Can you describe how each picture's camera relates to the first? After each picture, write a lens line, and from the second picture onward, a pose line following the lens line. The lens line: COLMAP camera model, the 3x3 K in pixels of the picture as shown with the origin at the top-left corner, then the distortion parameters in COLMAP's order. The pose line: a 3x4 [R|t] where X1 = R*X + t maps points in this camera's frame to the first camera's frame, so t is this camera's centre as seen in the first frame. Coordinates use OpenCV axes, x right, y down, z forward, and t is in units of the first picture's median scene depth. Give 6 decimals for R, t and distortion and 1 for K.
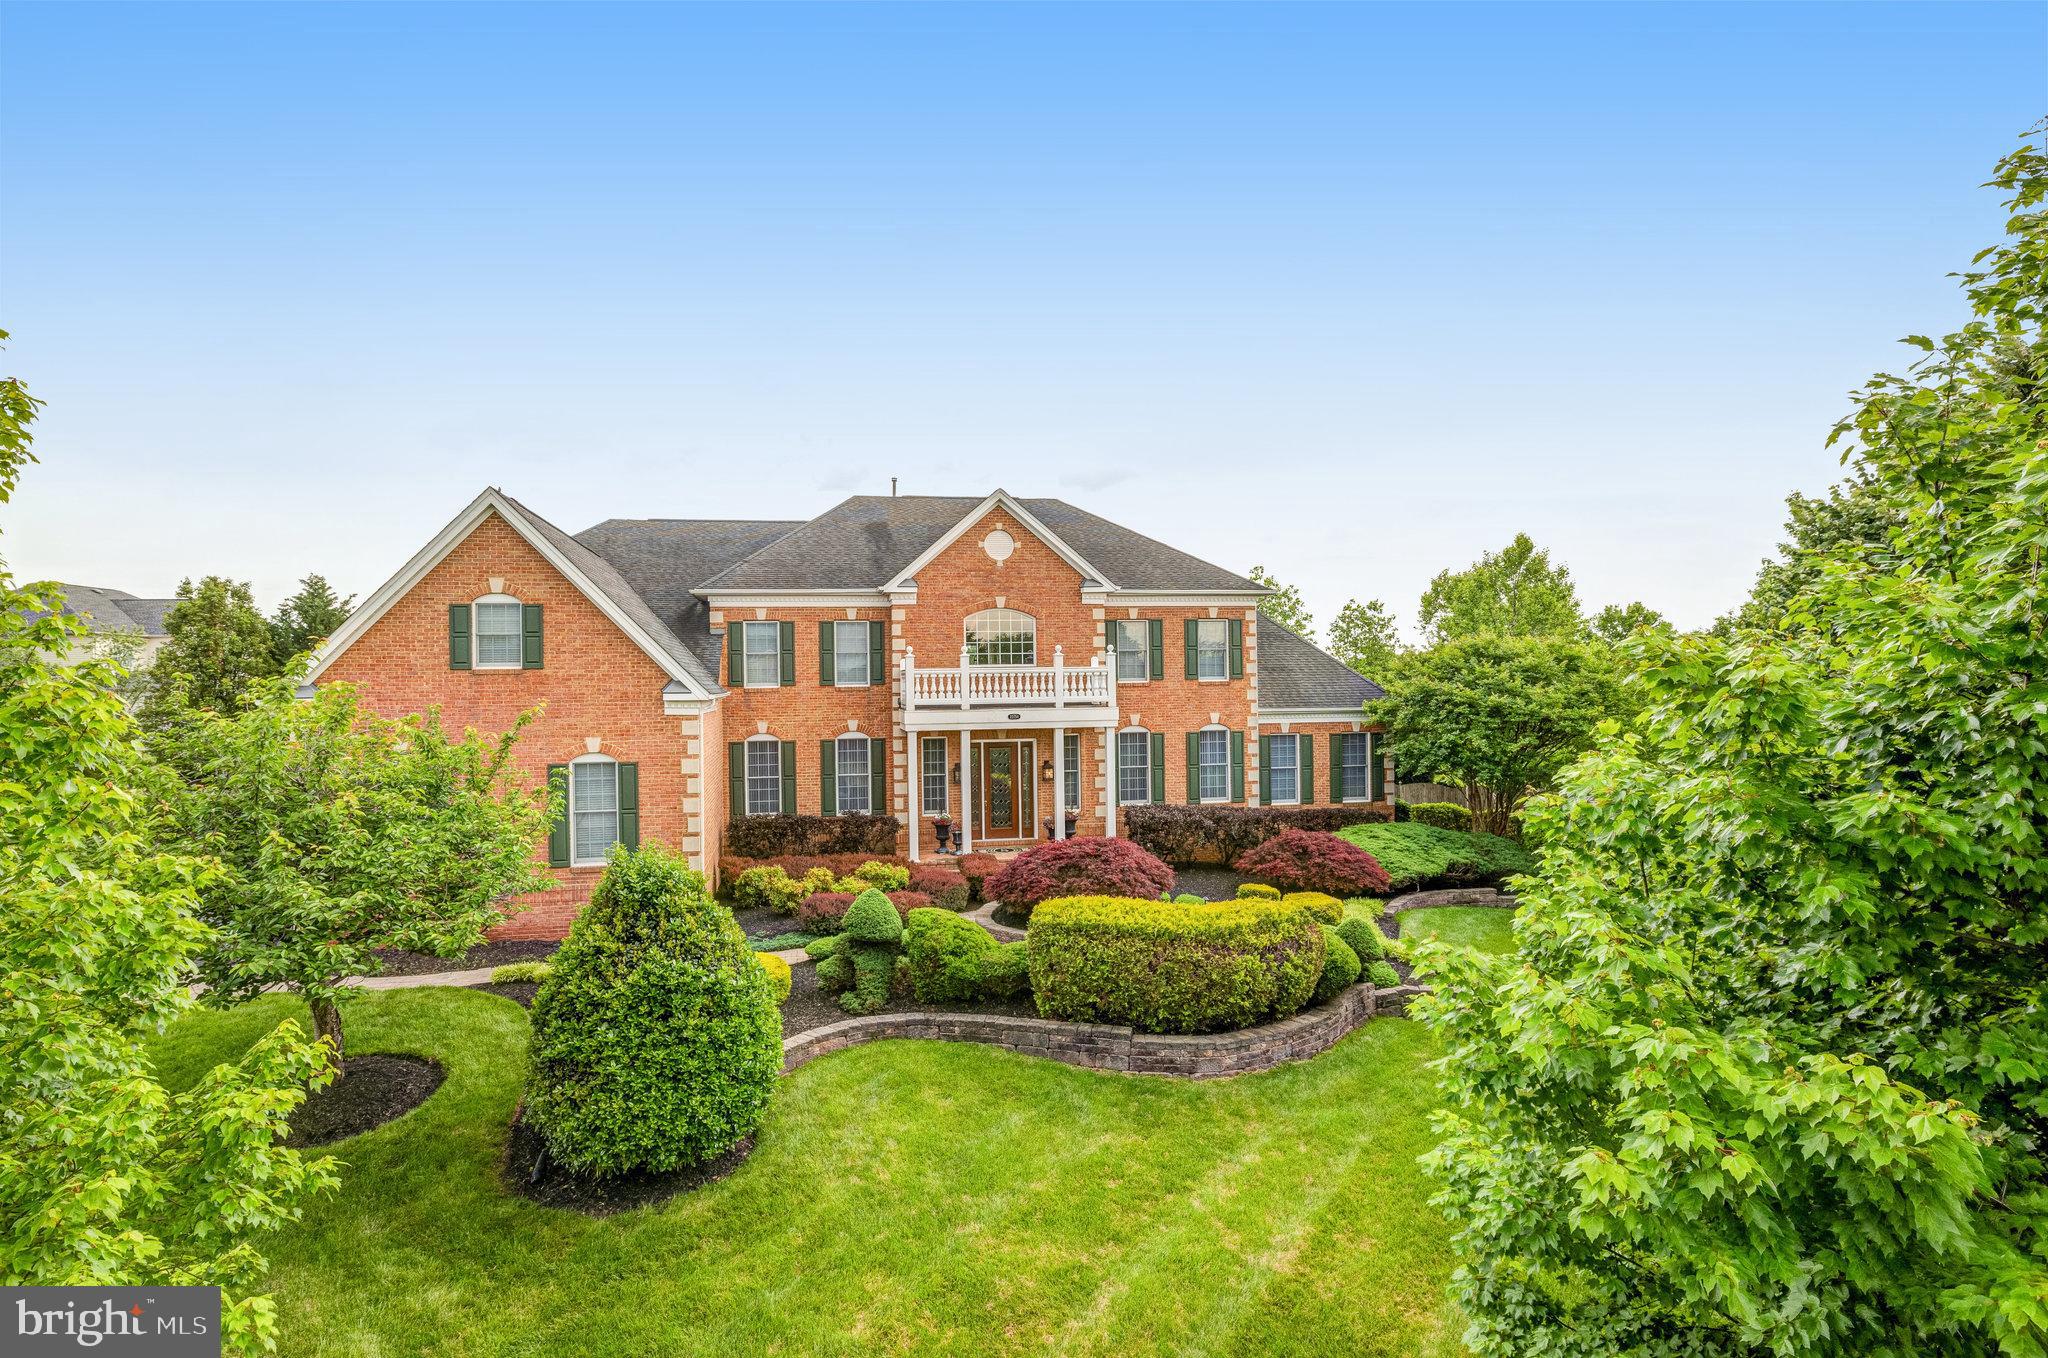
lens RADIAL K [[1047.7, 0, 950.1], [0, 1047.7, 675.5], [0, 0, 1]] dist [-0.003941, 0.003500]
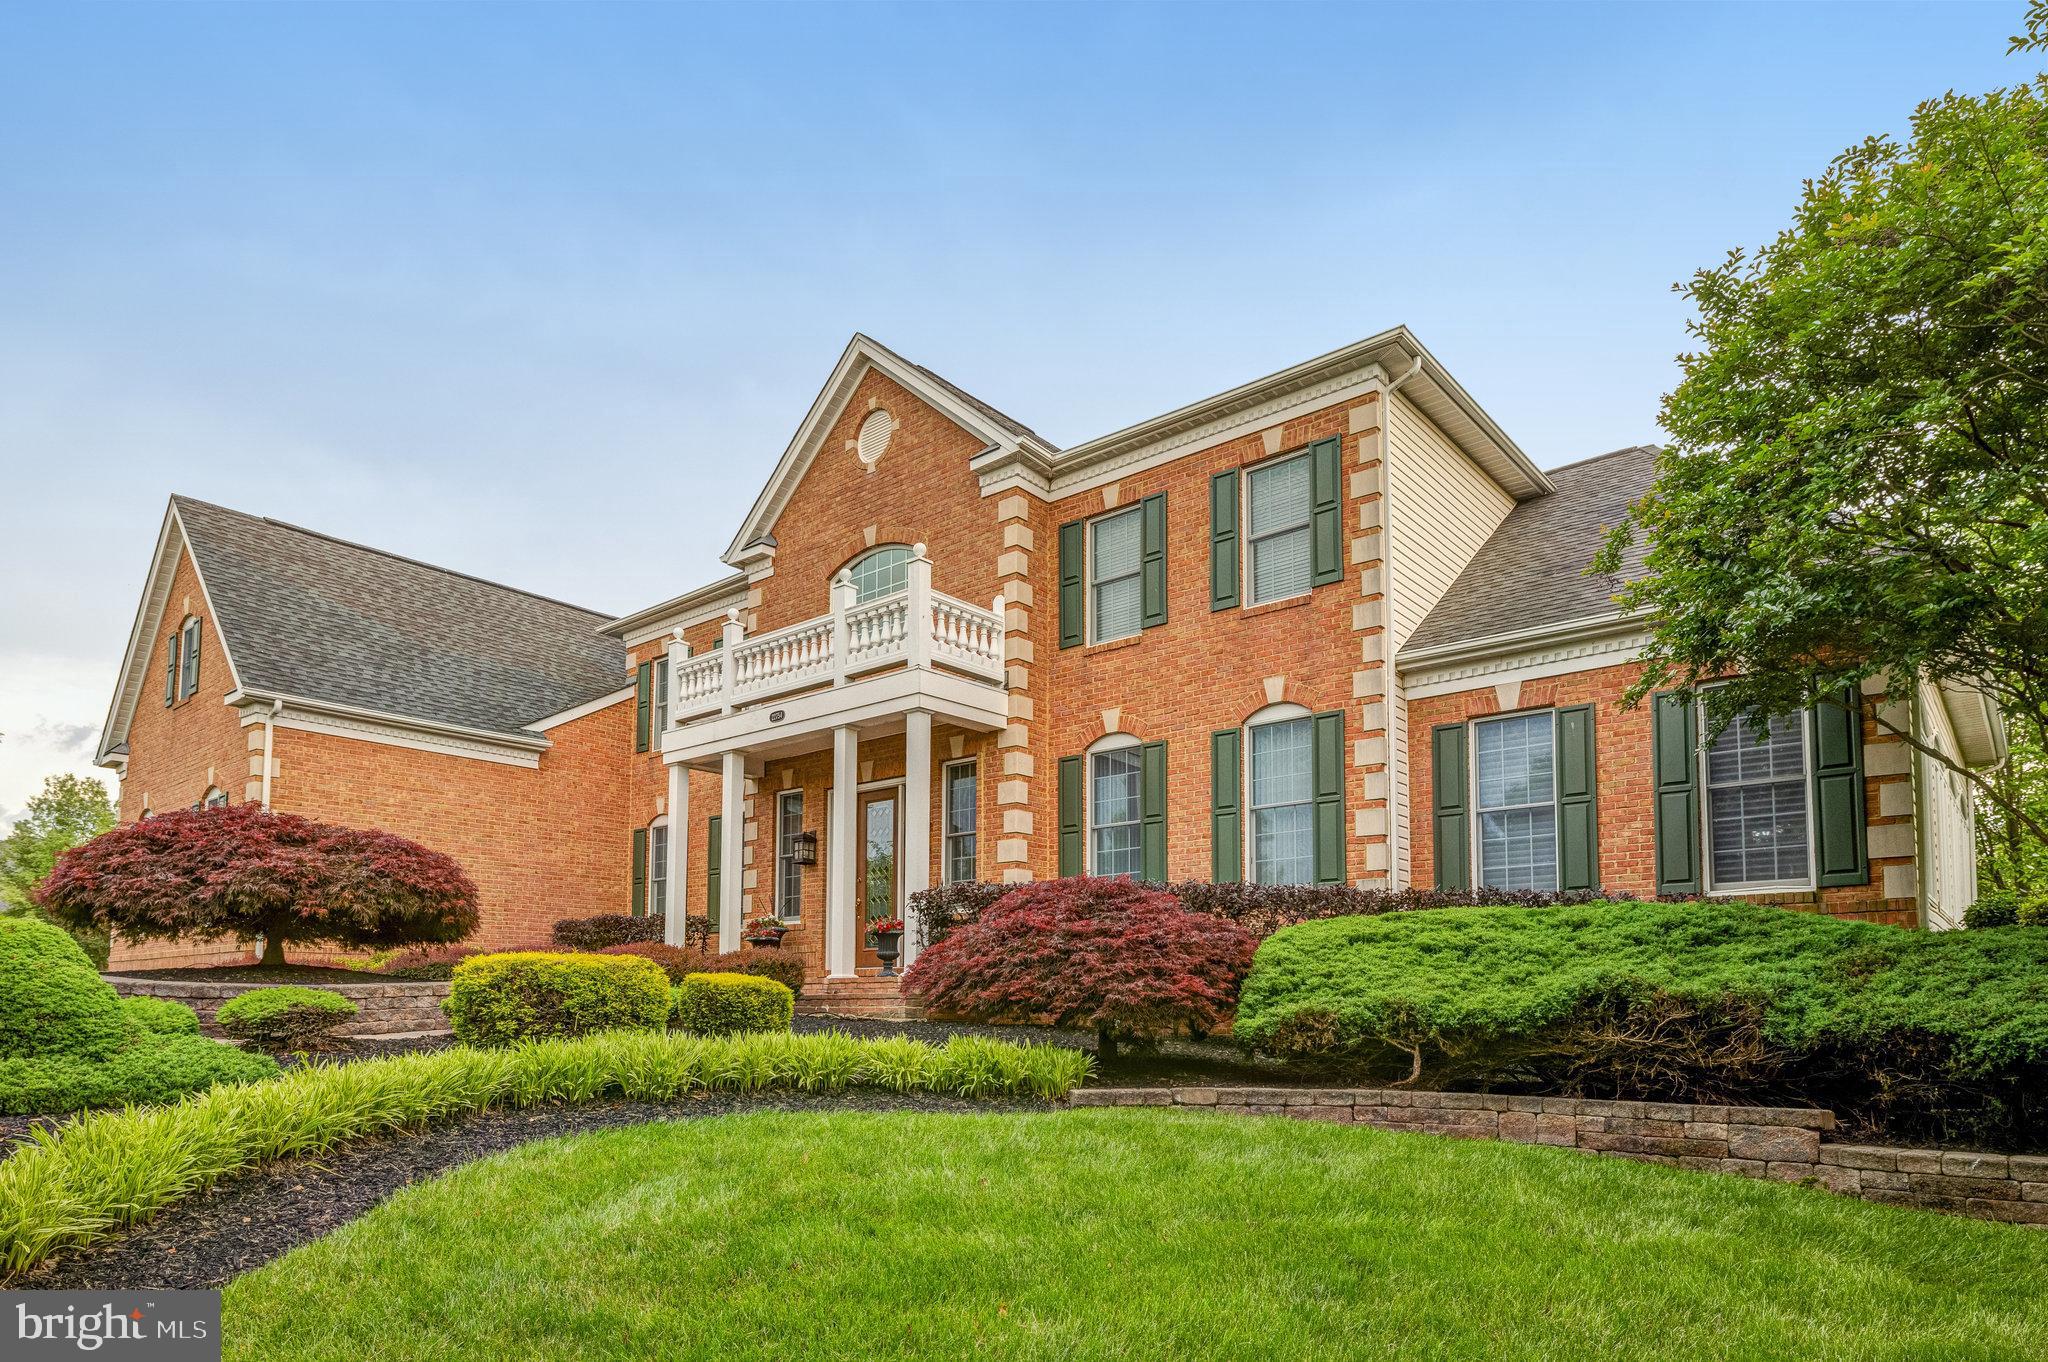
lens RADIAL K [[1192.3, 0, 992.6], [0, 1192.3, 927.1], [0, 0, 1]] dist [-0.005692, -0.006575]
pose [[0.657201, -0.030662, -0.753091, 0.587621], [-0.013885, 0.998510, -0.052771, 0.177311], [0.753587, 0.045138, 0.655796, 0.682551]]
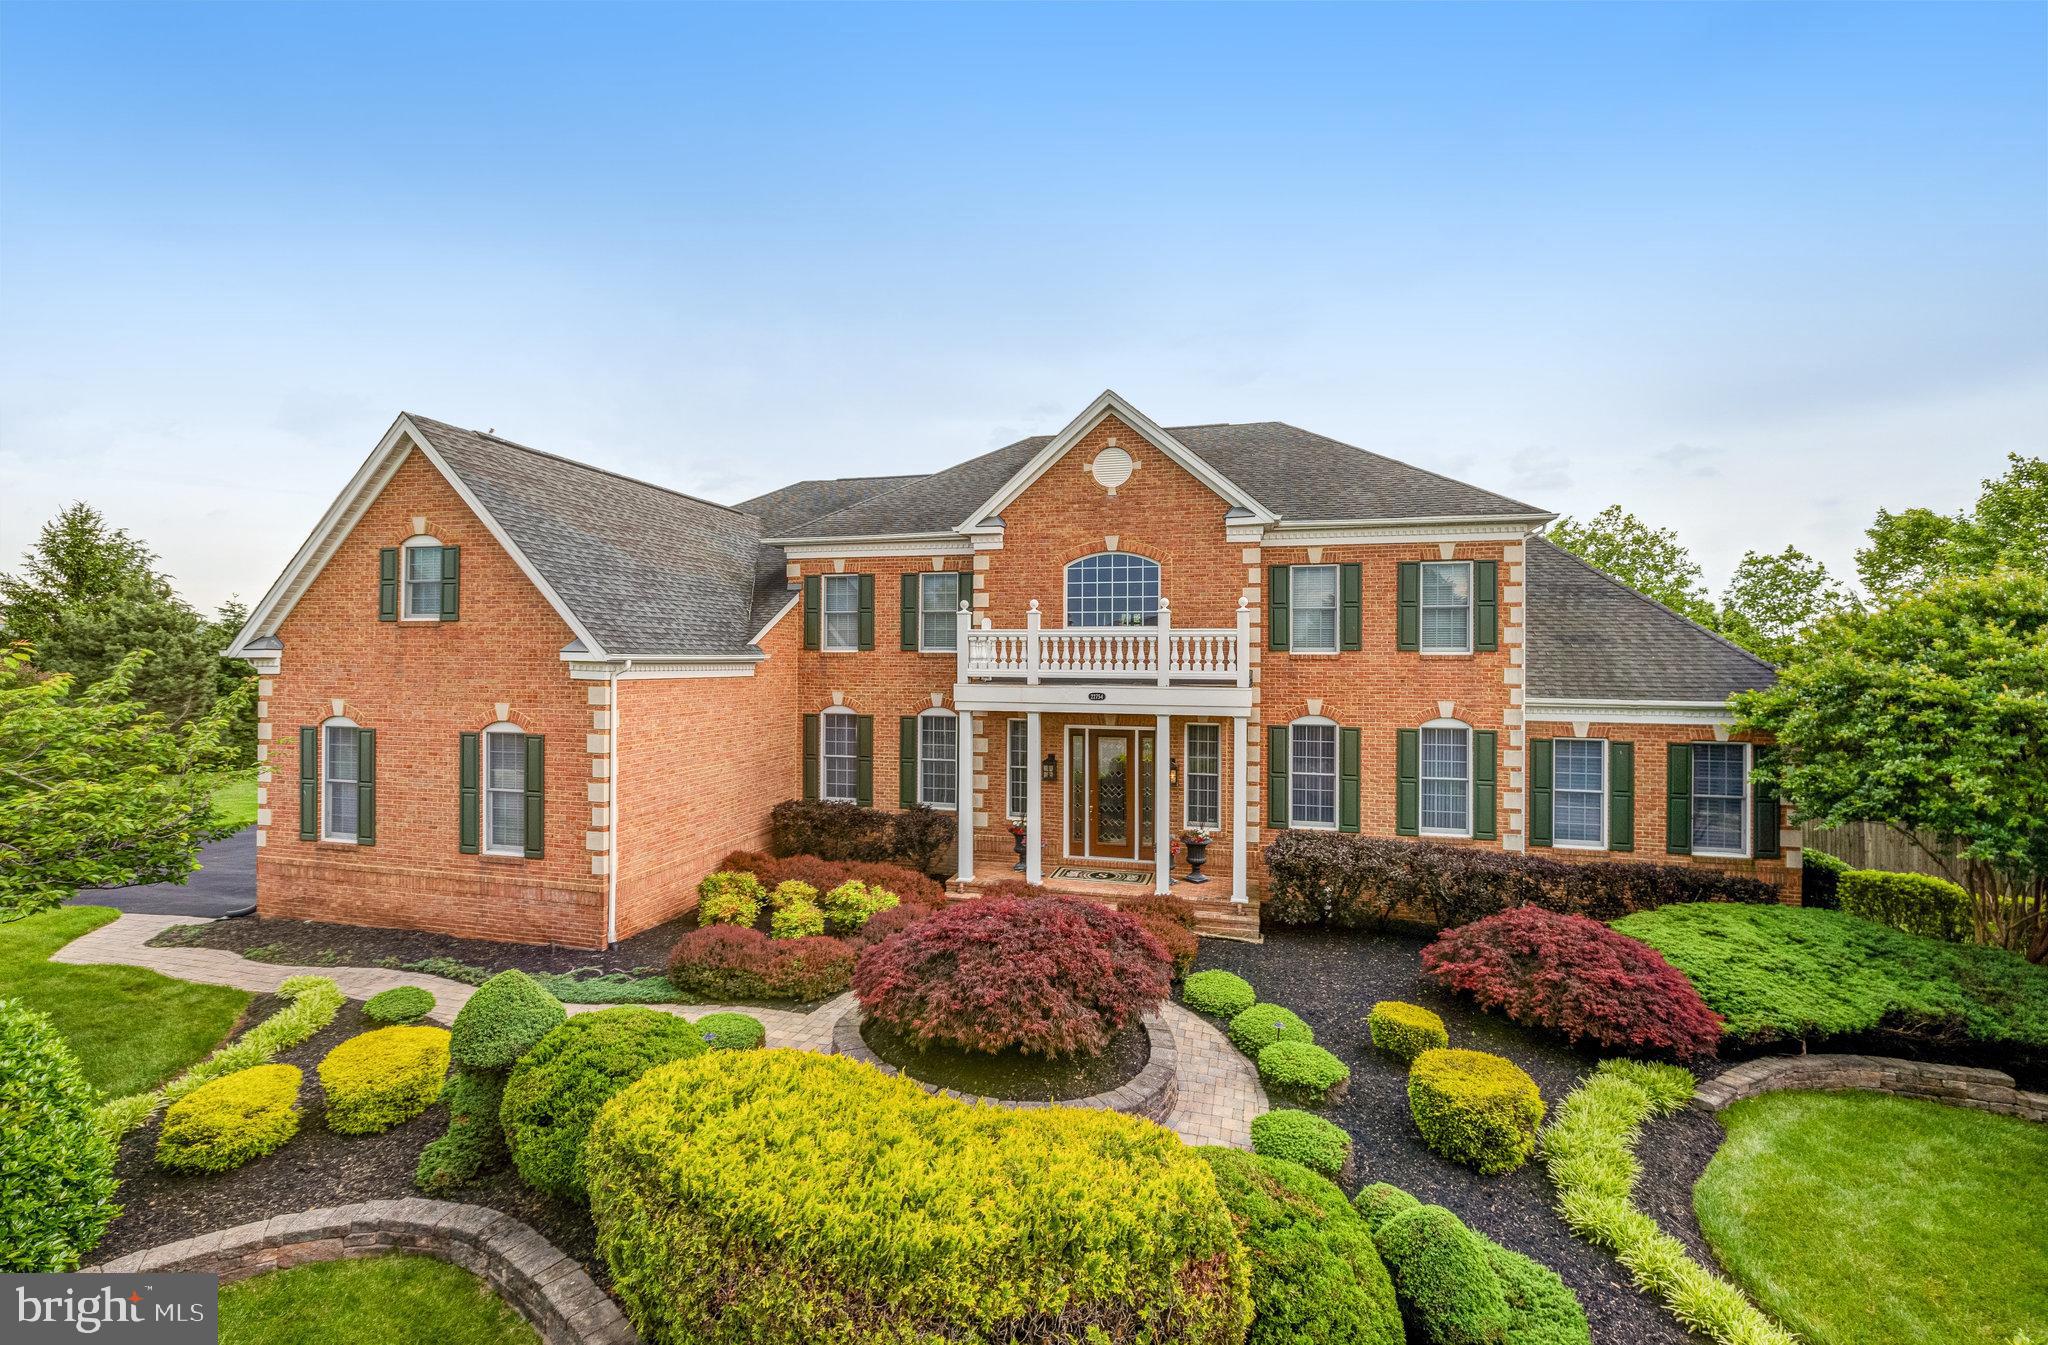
lens RADIAL K [[897.6, 0, 987.1], [0, 897.6, 649.1], [0, 0, 1]] dist [0.002109, 0.000682]
pose [[0.911353, 0.015766, -0.411325, 0.245314], [-0.016701, 0.999860, 0.001322, 0.006807], [0.411288, 0.005664, 0.911488, 0.398883]]
